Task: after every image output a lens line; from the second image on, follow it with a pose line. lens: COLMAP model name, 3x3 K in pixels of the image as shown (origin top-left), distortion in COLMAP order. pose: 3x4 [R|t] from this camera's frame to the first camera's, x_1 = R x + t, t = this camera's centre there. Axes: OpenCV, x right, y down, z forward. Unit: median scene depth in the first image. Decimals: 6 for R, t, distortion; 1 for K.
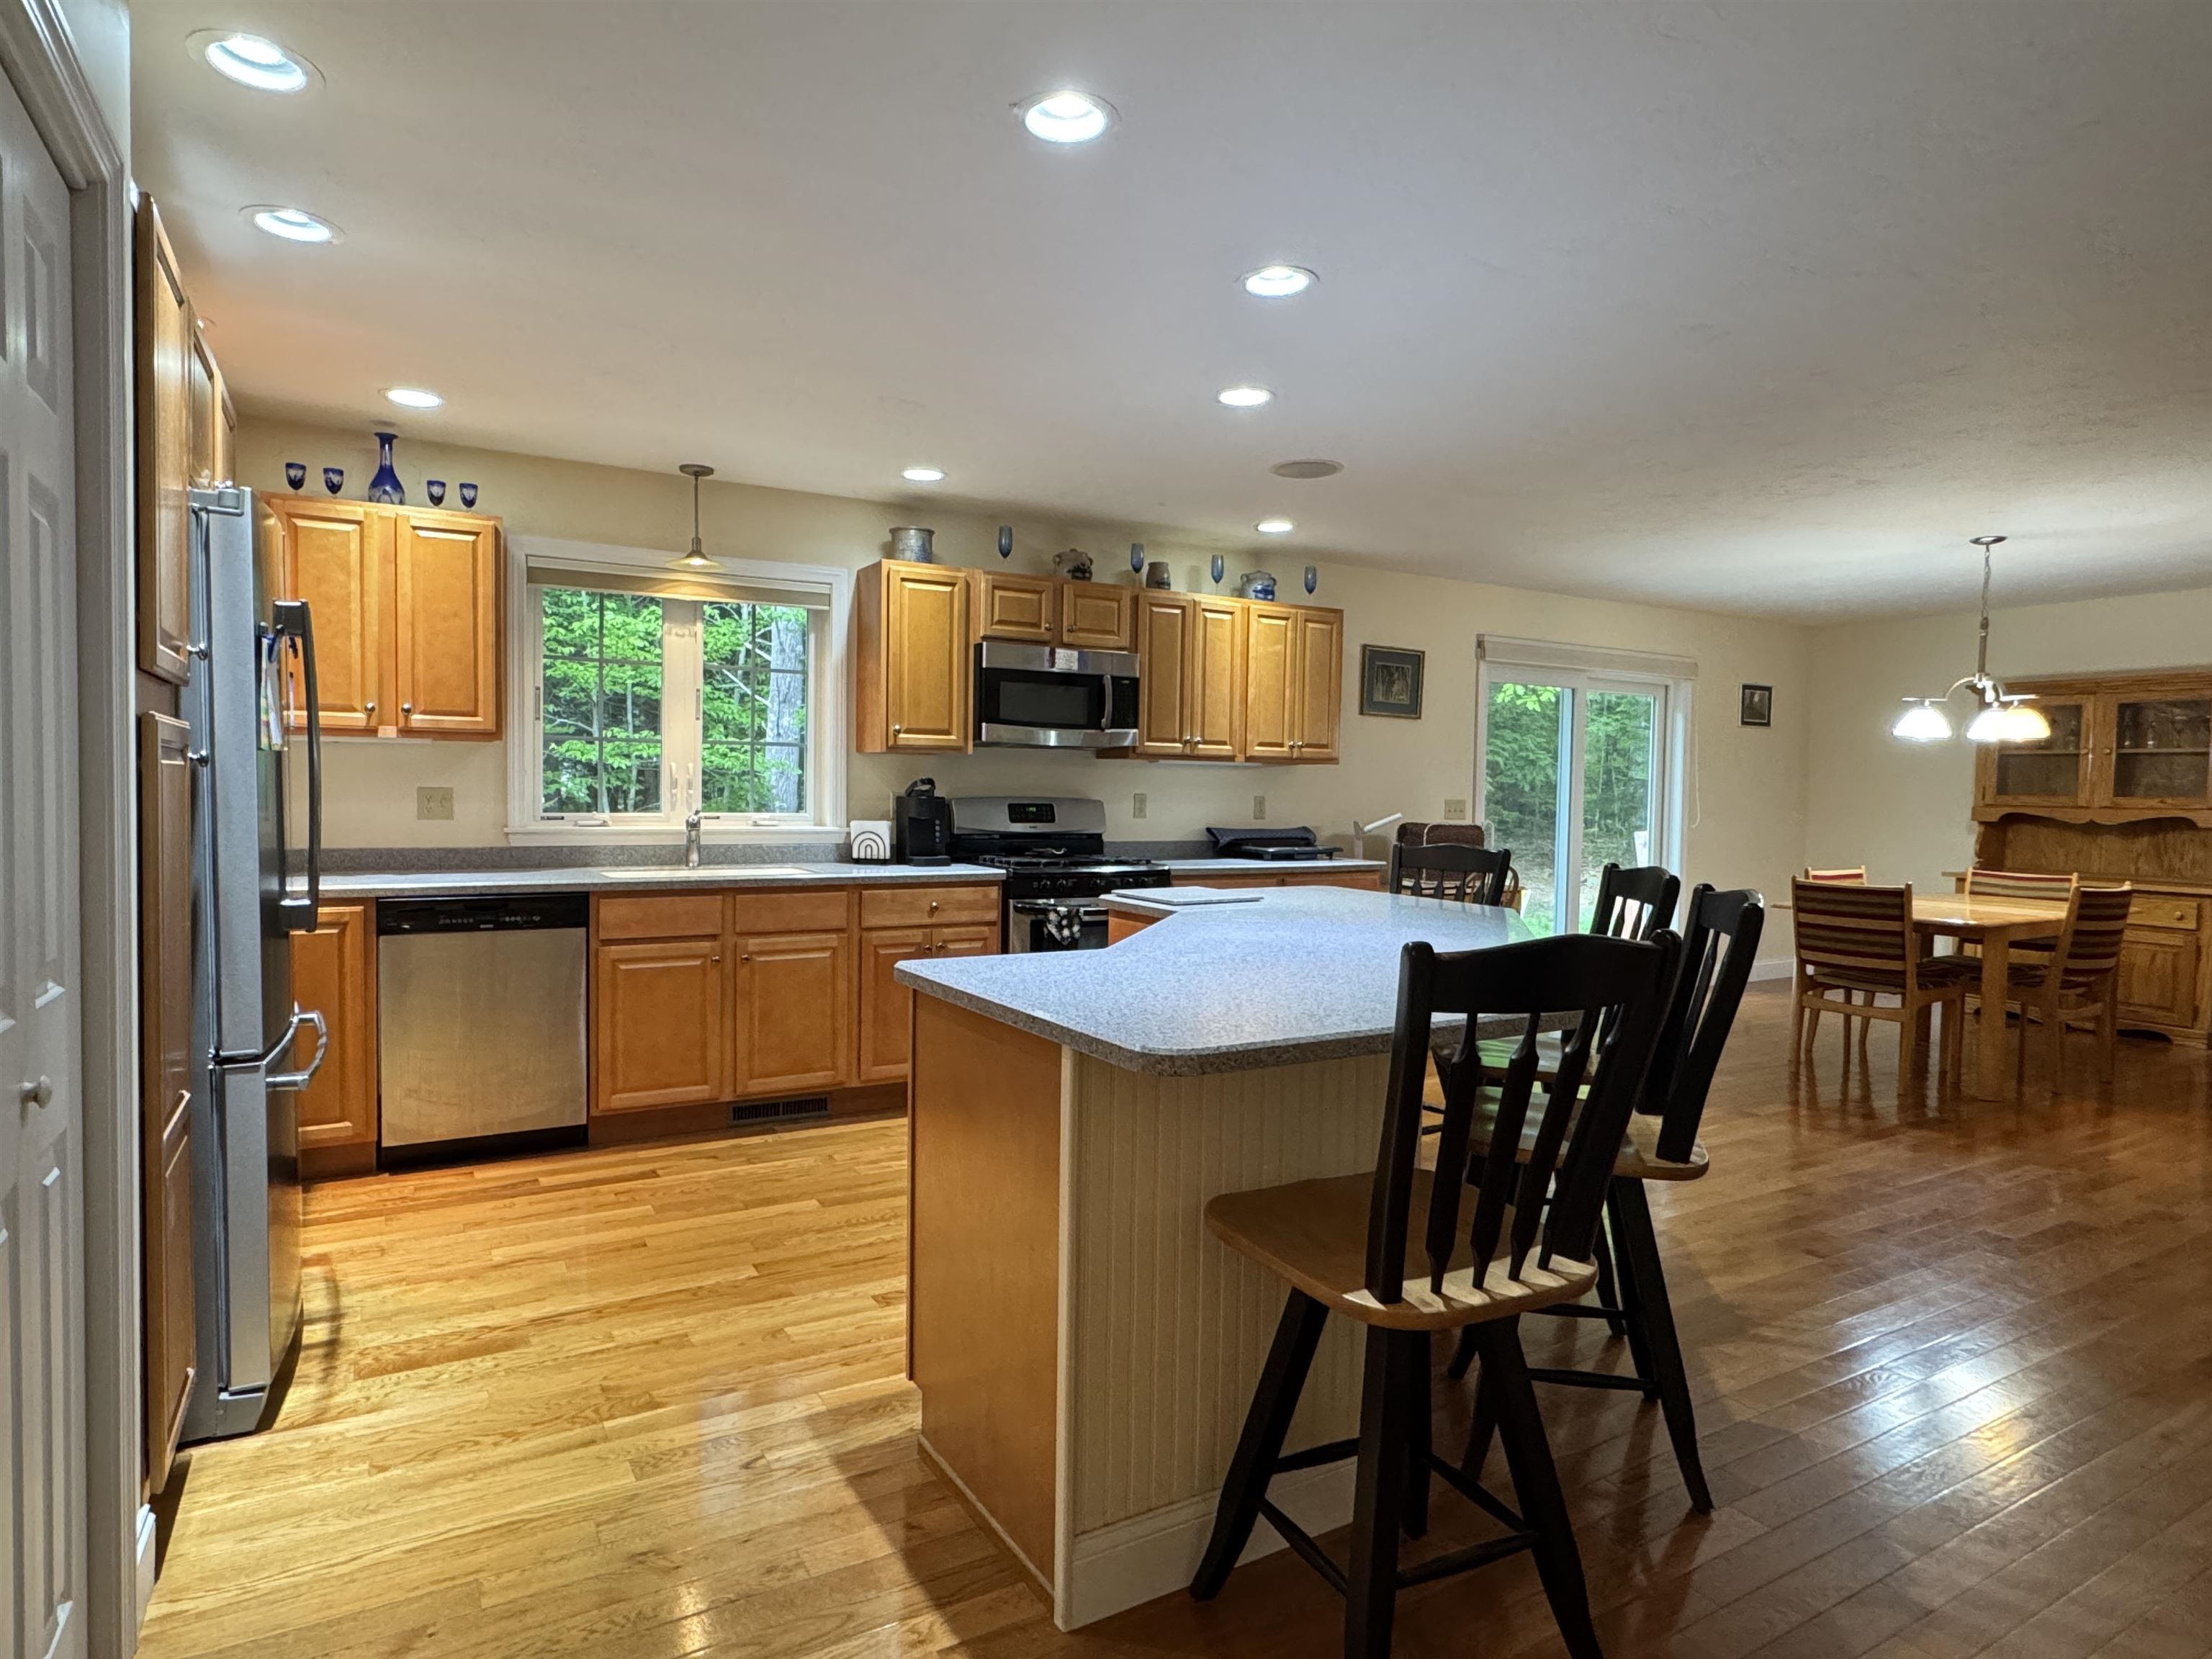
lens RADIAL K [[1238.3, 0, 1098.0], [0, 1238.3, 836.9], [0, 0, 1]] dist [-0.007089, 0.004080]
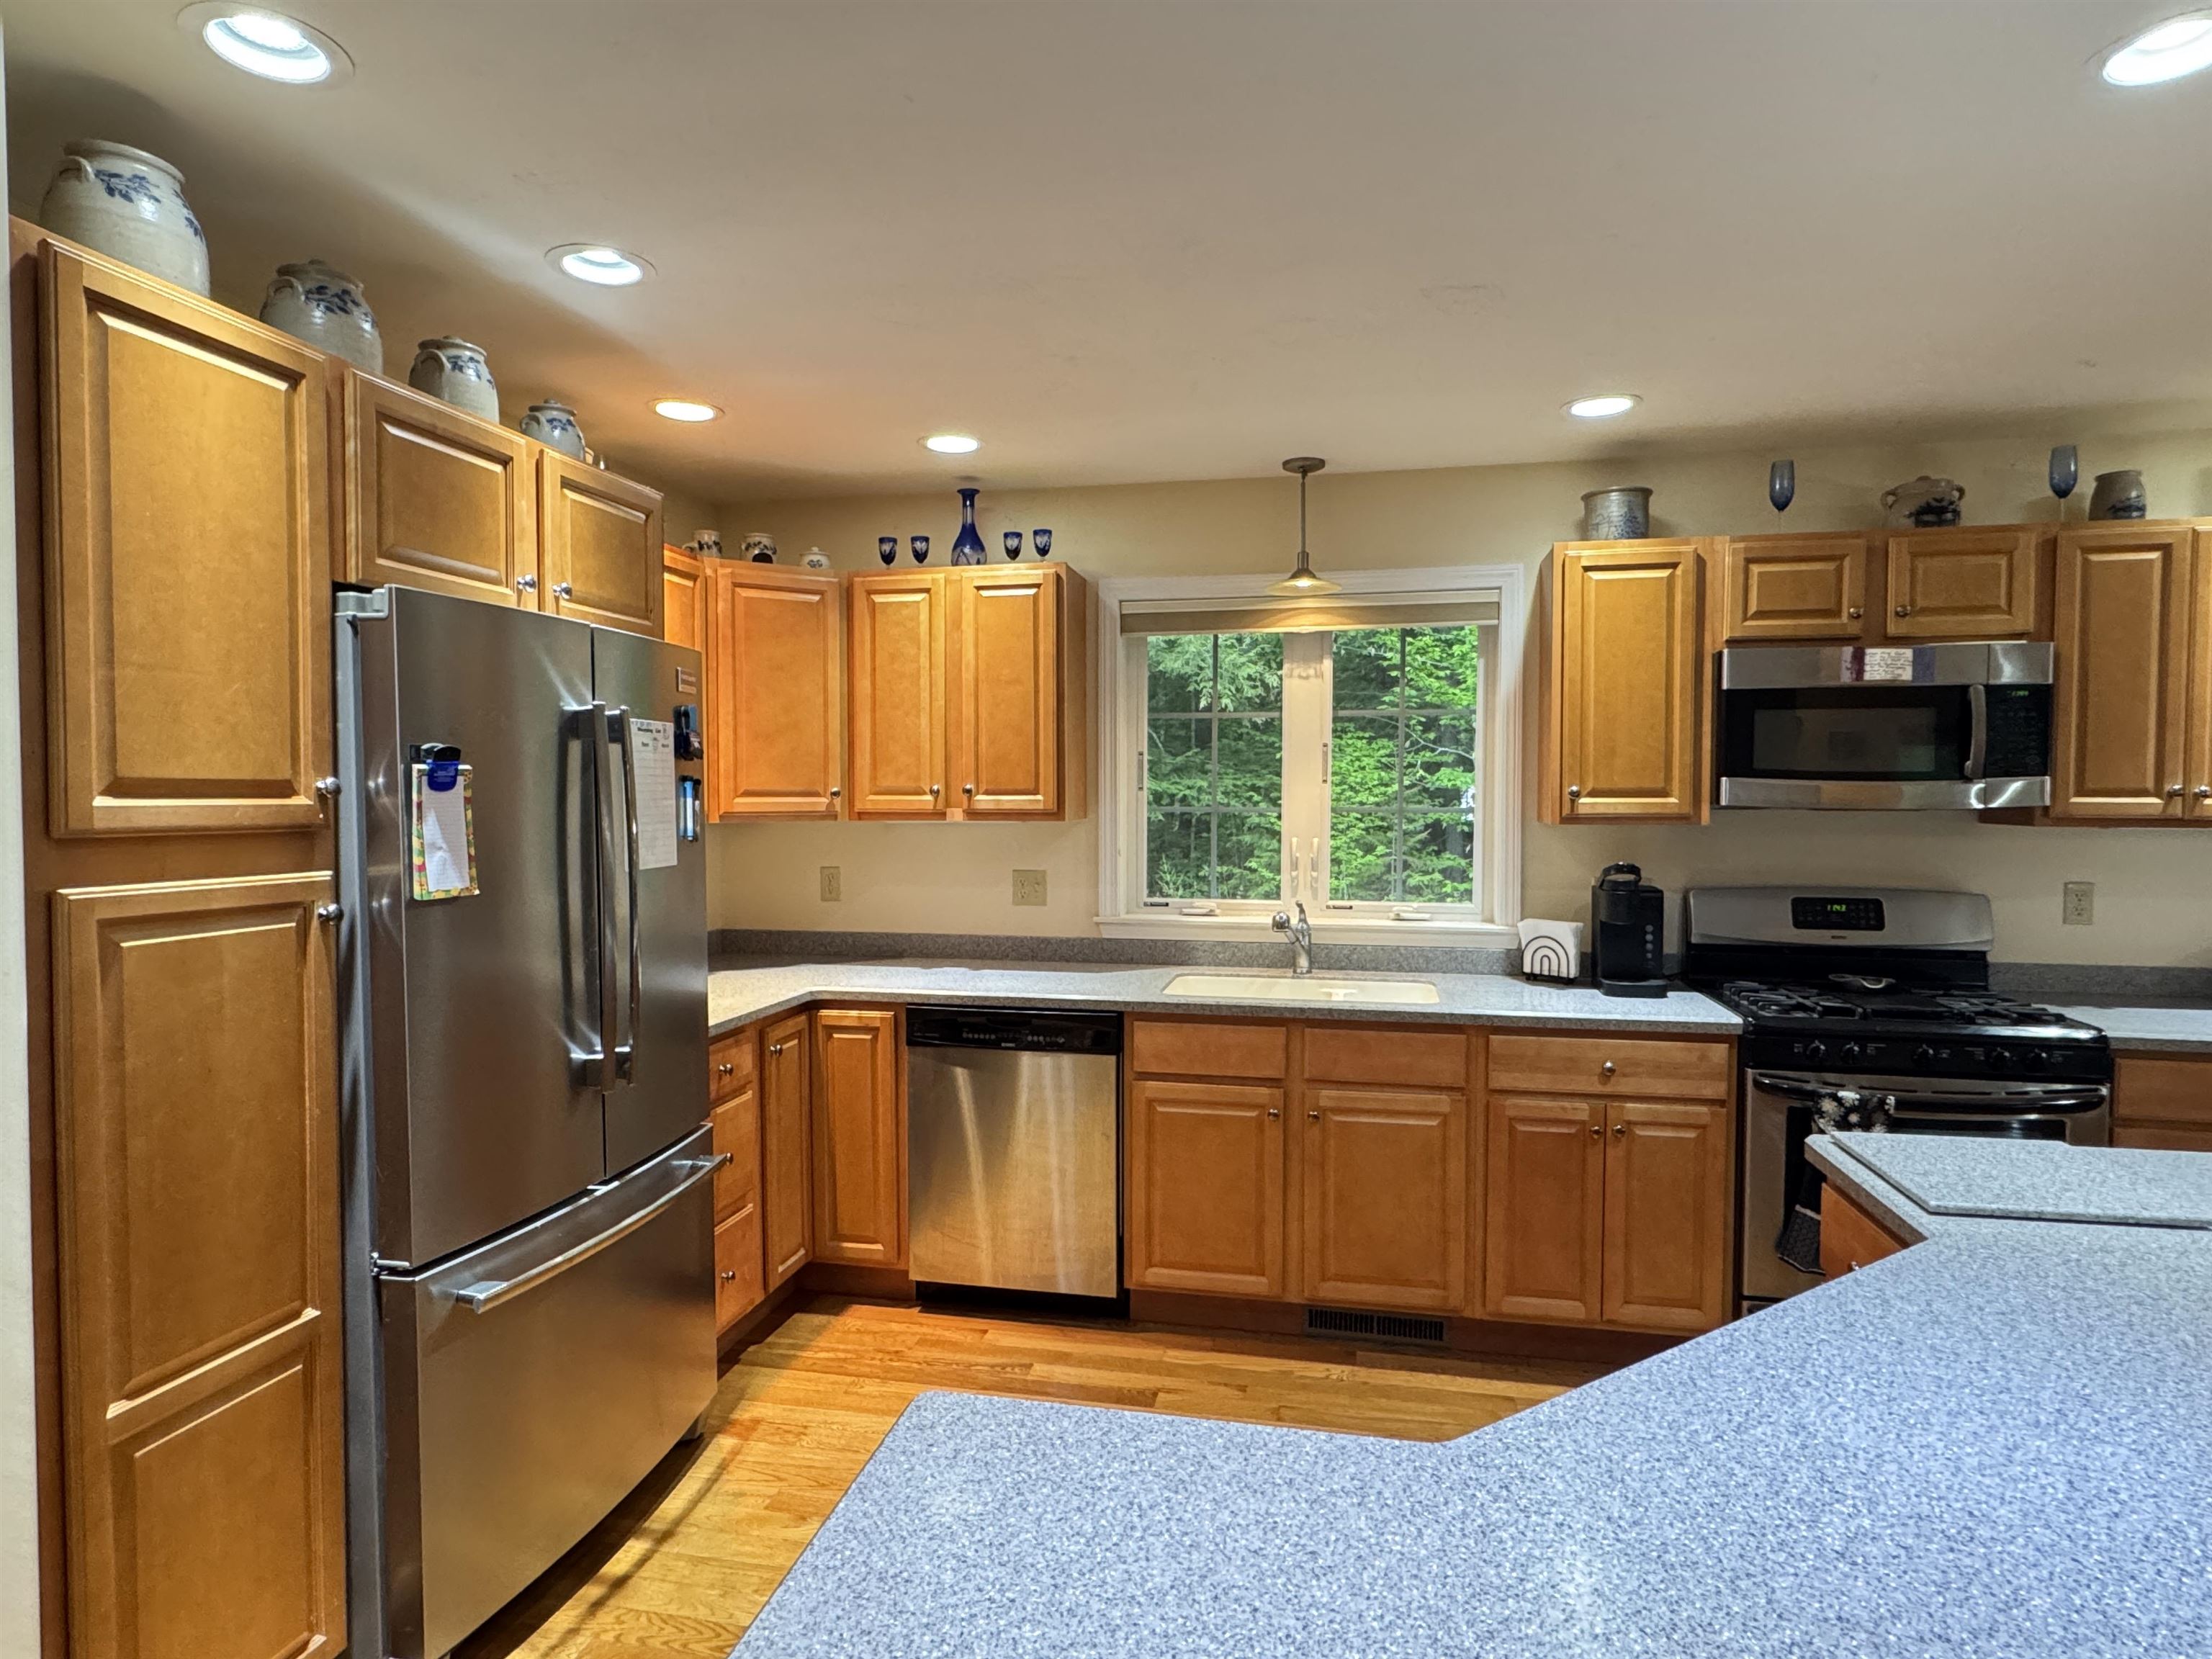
lens RADIAL K [[1238.3, 0, 1098.0], [0, 1238.3, 836.9], [0, 0, 1]] dist [-0.007089, 0.004080]
pose [[0.739157, 0.008817, -0.673476, 0.107667], [-0.016532, 0.999851, -0.005055, -0.058547], [0.673330, 0.014870, 0.739192, 0.351306]]
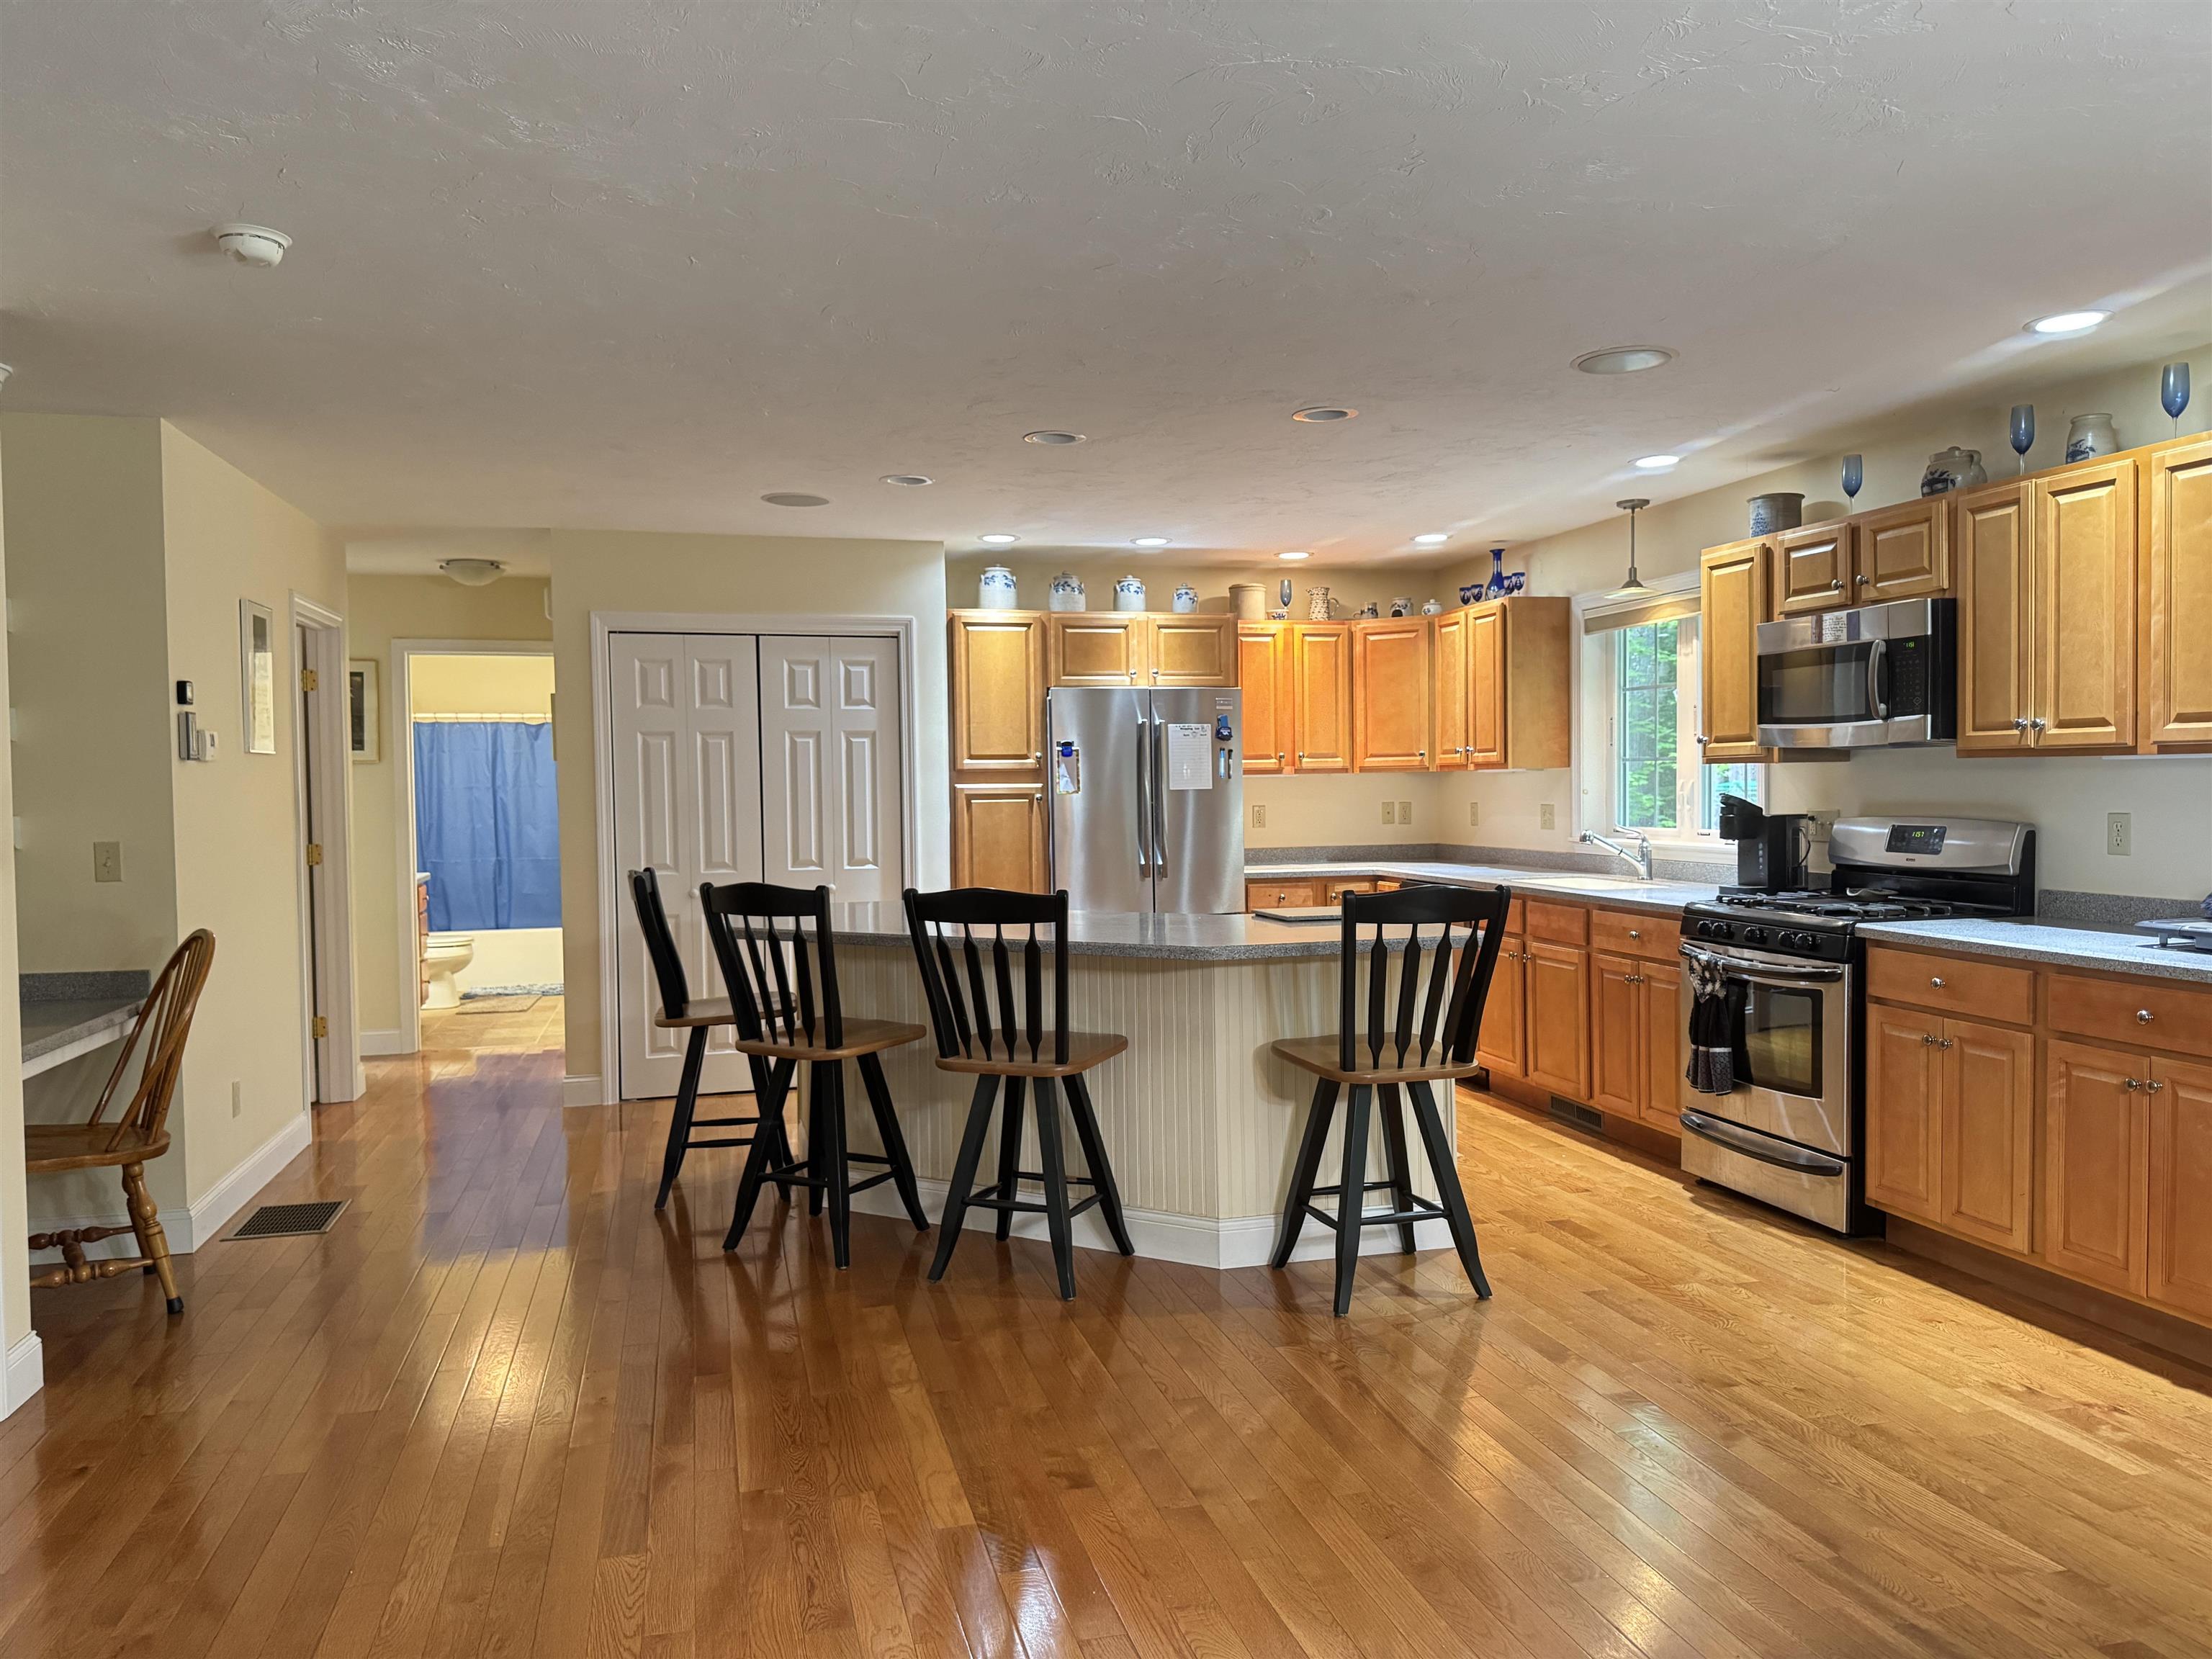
lens RADIAL K [[1561.0, 0, 1097.6], [0, 1561.0, 824.0], [0, 0, 1]] dist [0.169612, -0.314634]
pose [[-0.268185, 0.014224, -0.963262, 1.135232], [-0.028510, 0.999336, 0.022694, -0.042465], [0.962946, 0.033549, -0.267601, 0.956640]]
